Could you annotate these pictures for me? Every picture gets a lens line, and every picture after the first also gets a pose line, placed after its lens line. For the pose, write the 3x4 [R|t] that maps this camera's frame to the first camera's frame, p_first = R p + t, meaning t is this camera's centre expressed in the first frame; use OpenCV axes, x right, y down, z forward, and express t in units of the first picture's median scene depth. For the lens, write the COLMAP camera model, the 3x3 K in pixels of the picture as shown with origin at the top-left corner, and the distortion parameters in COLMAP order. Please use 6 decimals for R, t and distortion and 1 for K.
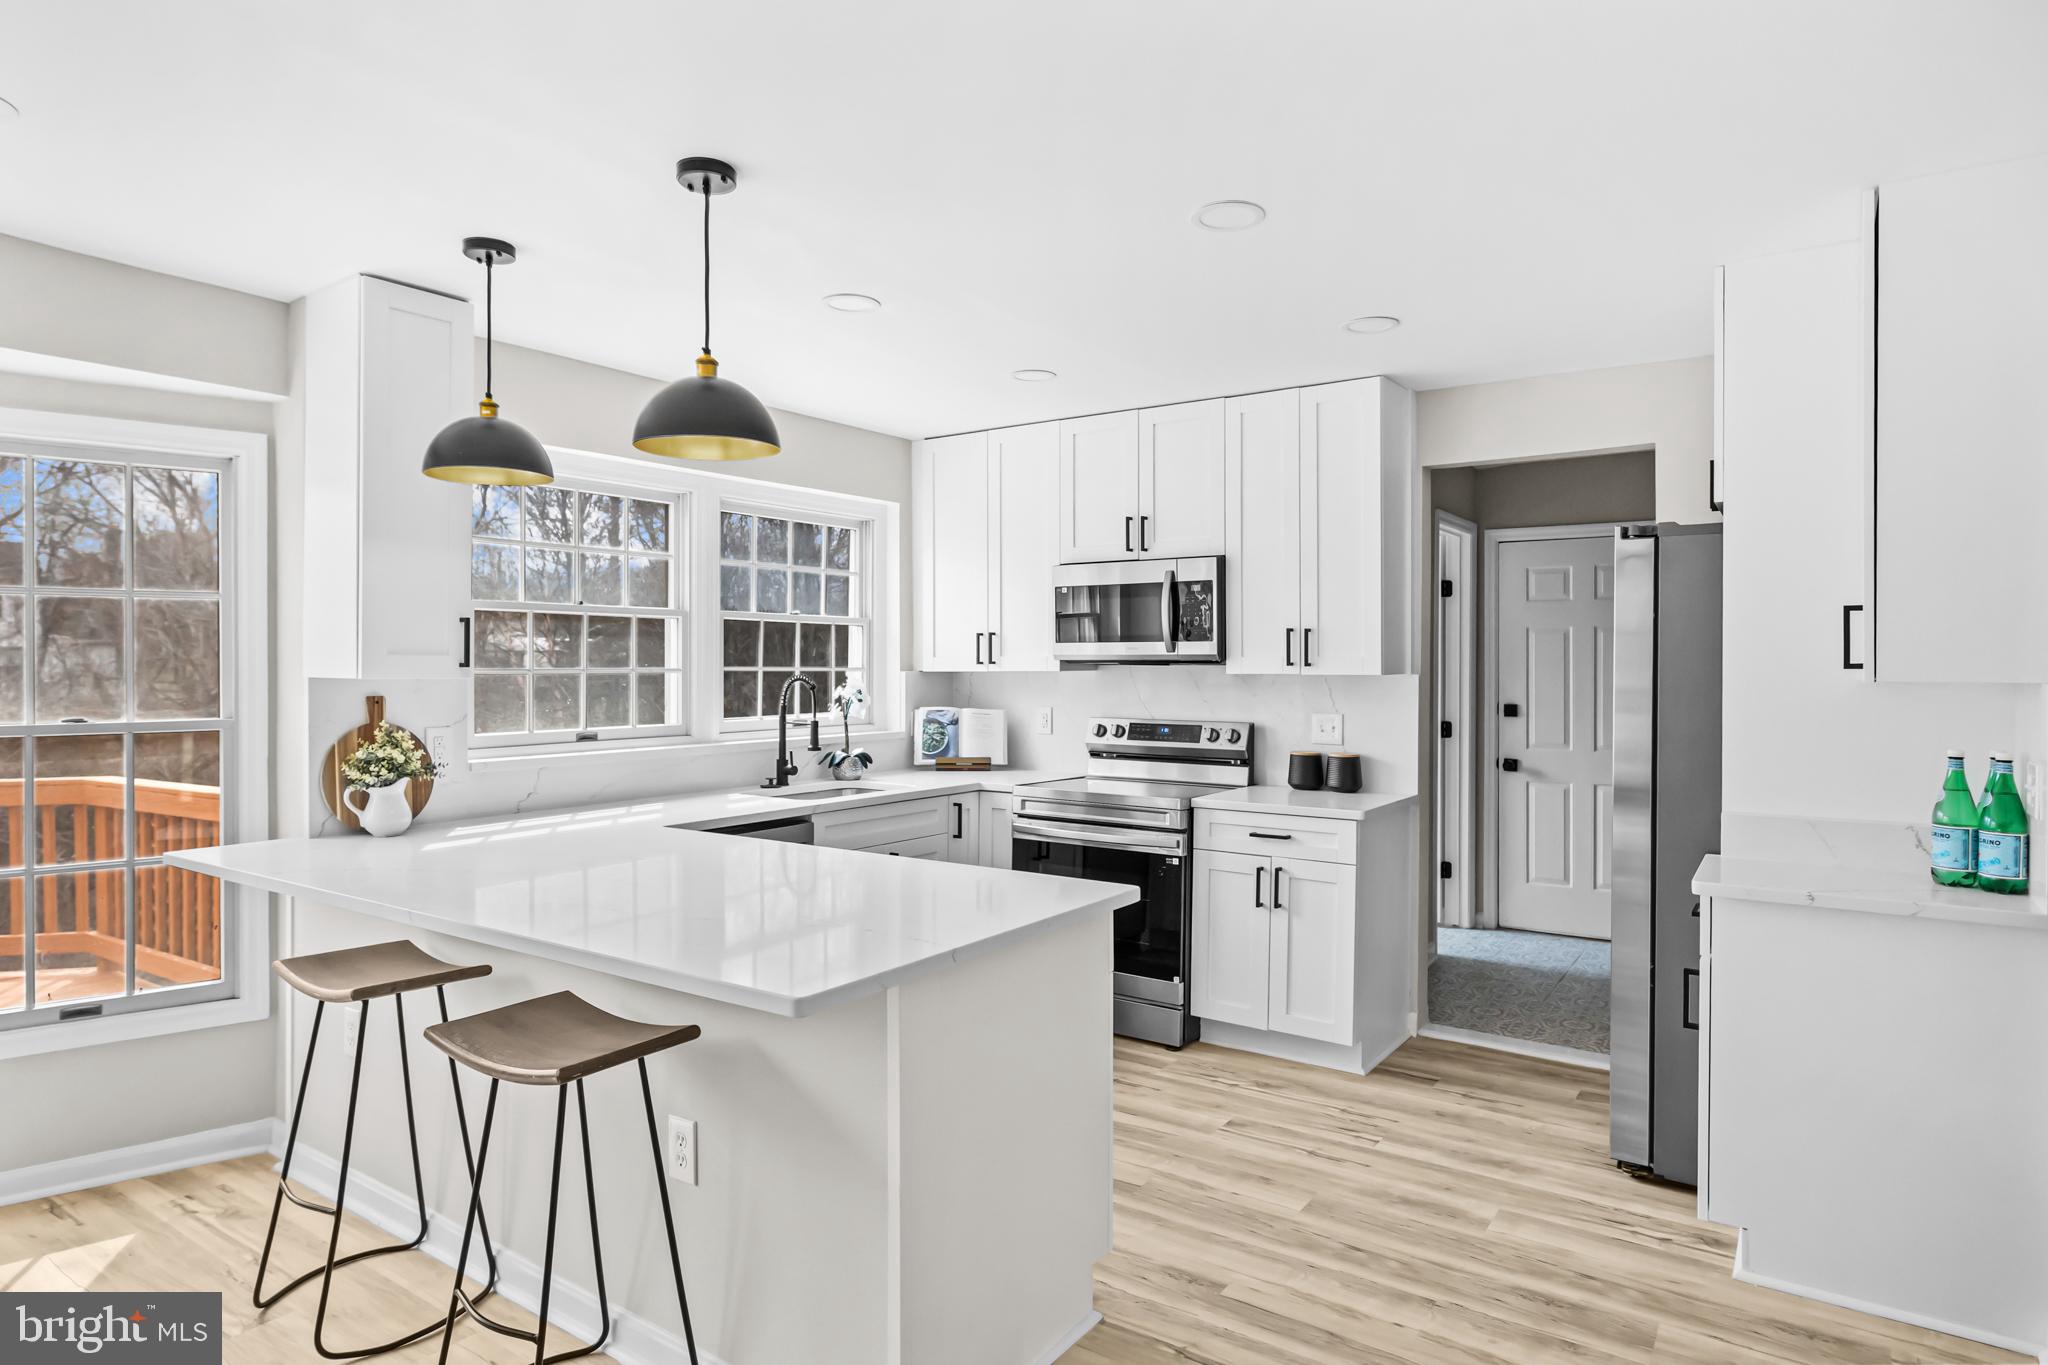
lens RADIAL K [[1172.2, 0, 1008.7], [0, 1172.2, 669.5], [0, 0, 1]] dist [-0.002614, -0.000548]
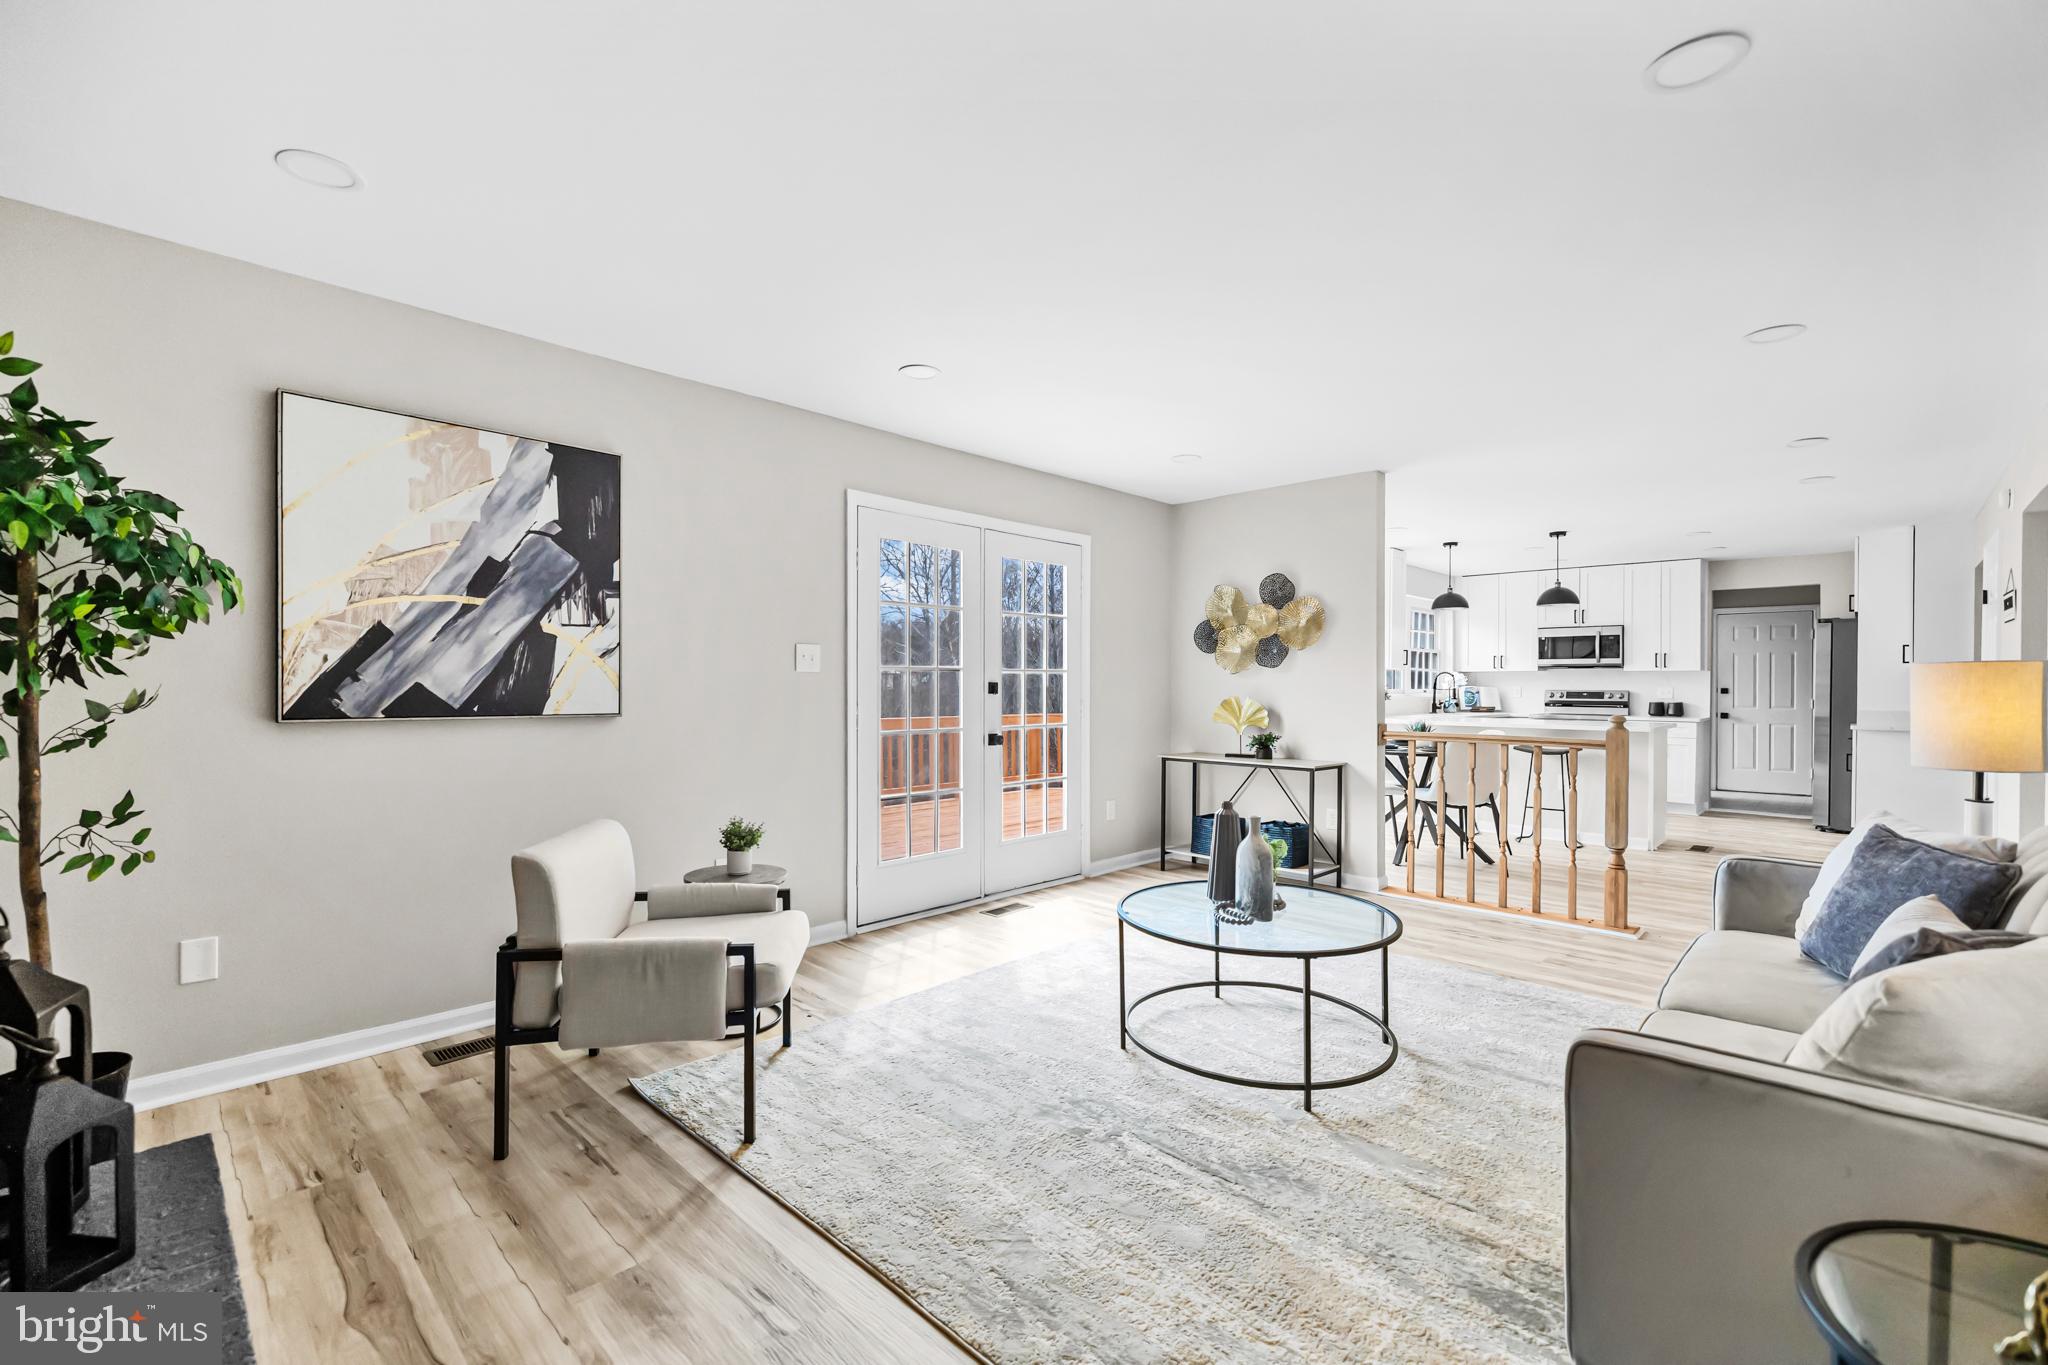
lens RADIAL K [[865.2, 0, 1019.9], [0, 865.2, 687.6], [0, 0, 1]] dist [0.002560, -0.000550]
pose [[0.985429, 0.004001, -0.170042, -0.964110], [-0.004088, 0.999992, -0.000160, 0.055664], [0.170040, 0.000853, 0.985437, -1.337819]]
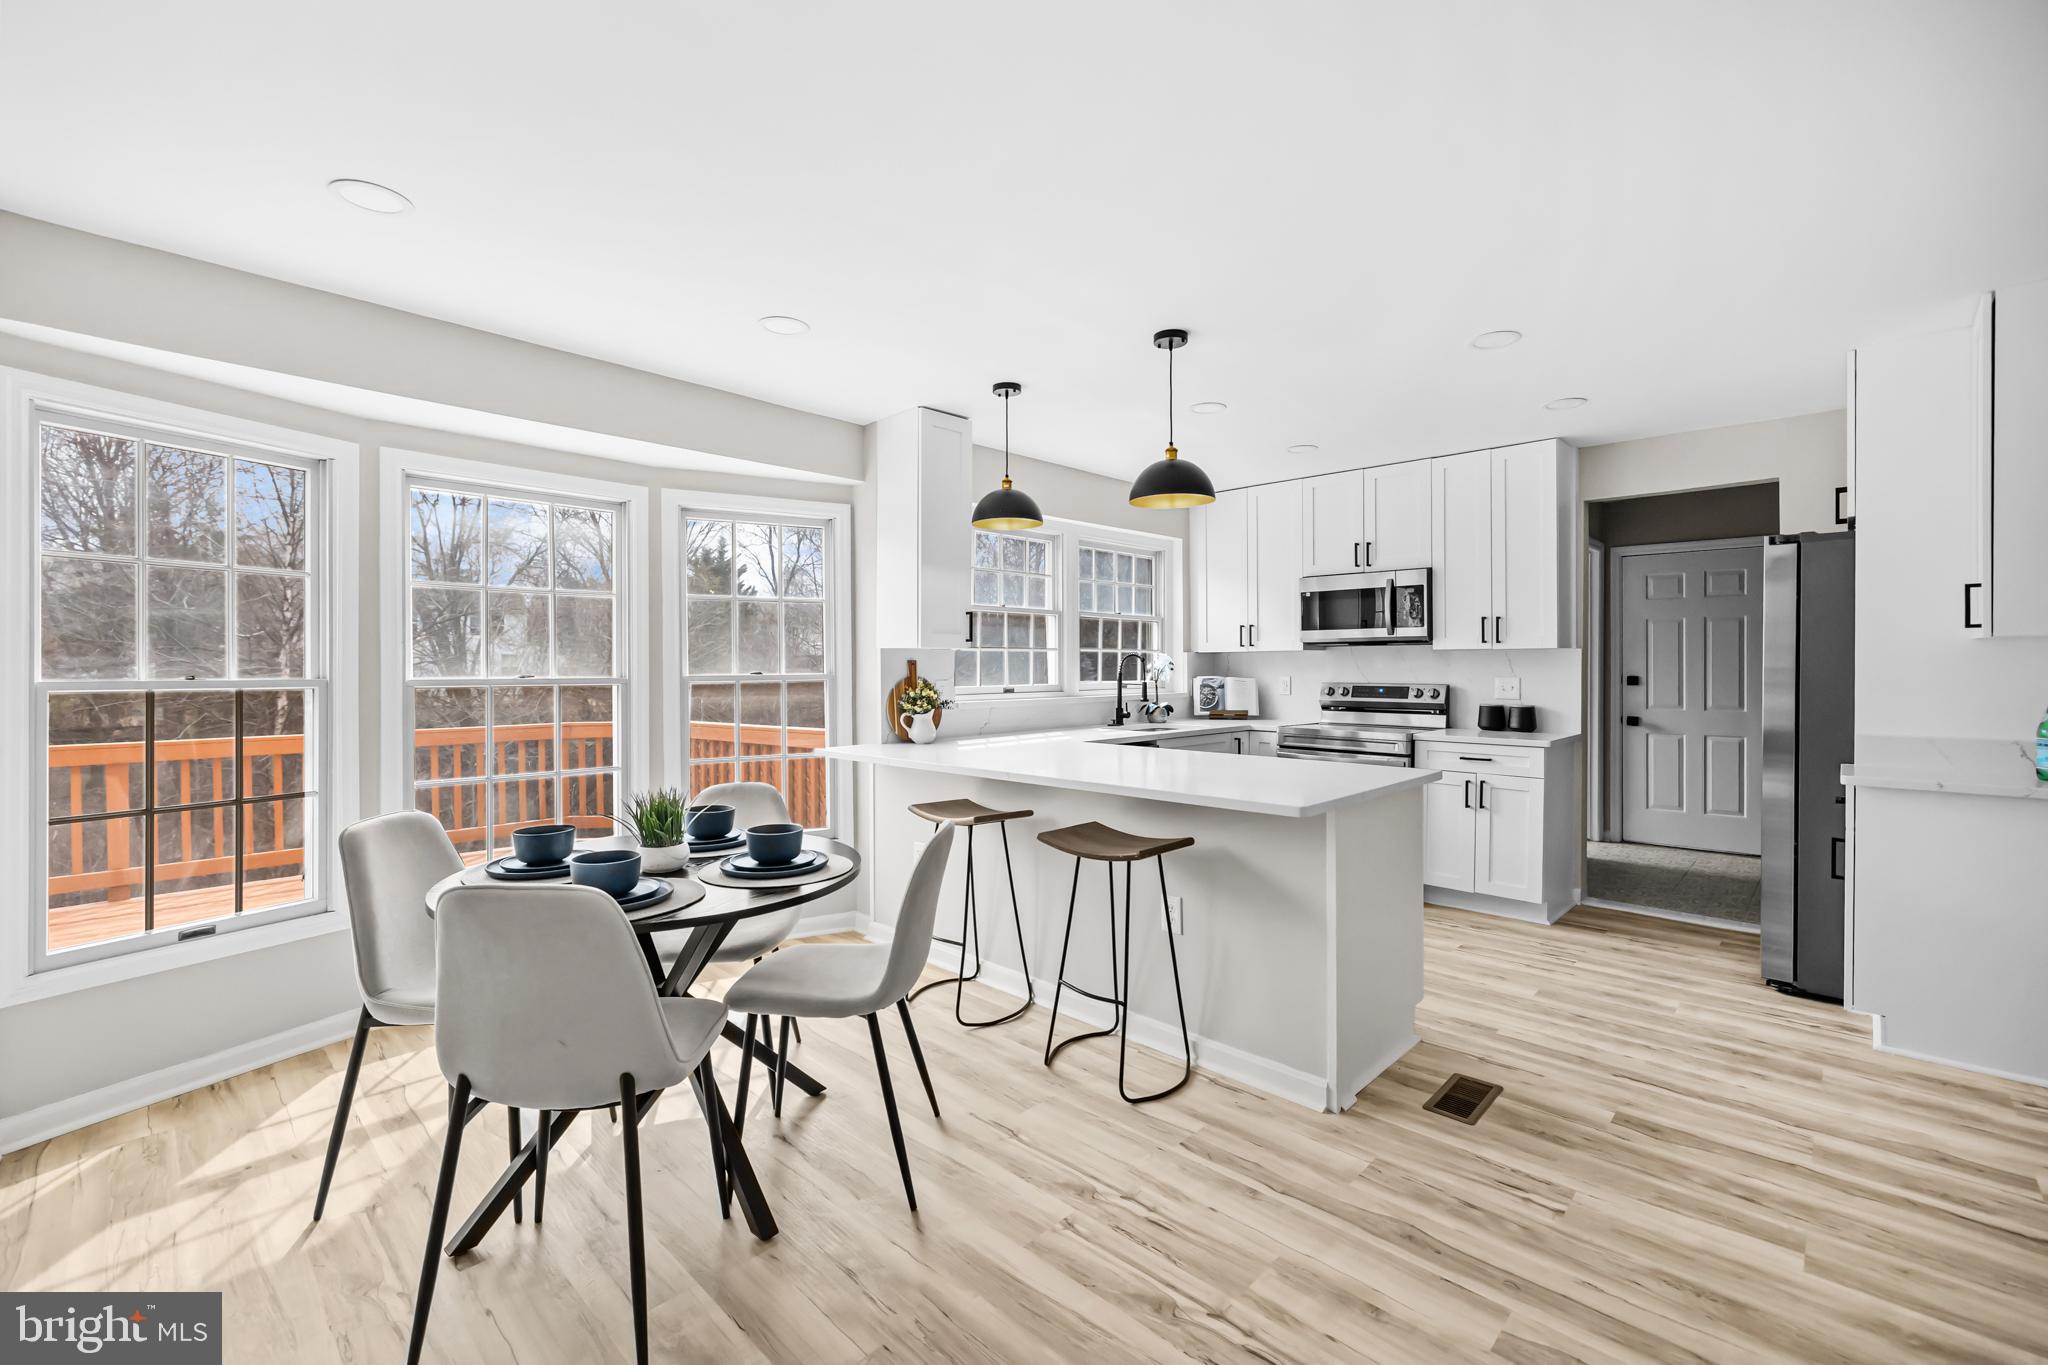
lens RADIAL K [[865.2, 0, 1011.0], [0, 865.2, 670.0], [0, 0, 1]] dist [0.002560, -0.000550]
pose [[0.985984, -0.001846, -0.166831, -0.178249], [0.002023, 0.999998, 0.000896, 0.032133], [0.166829, -0.001221, 0.985985, -0.165840]]
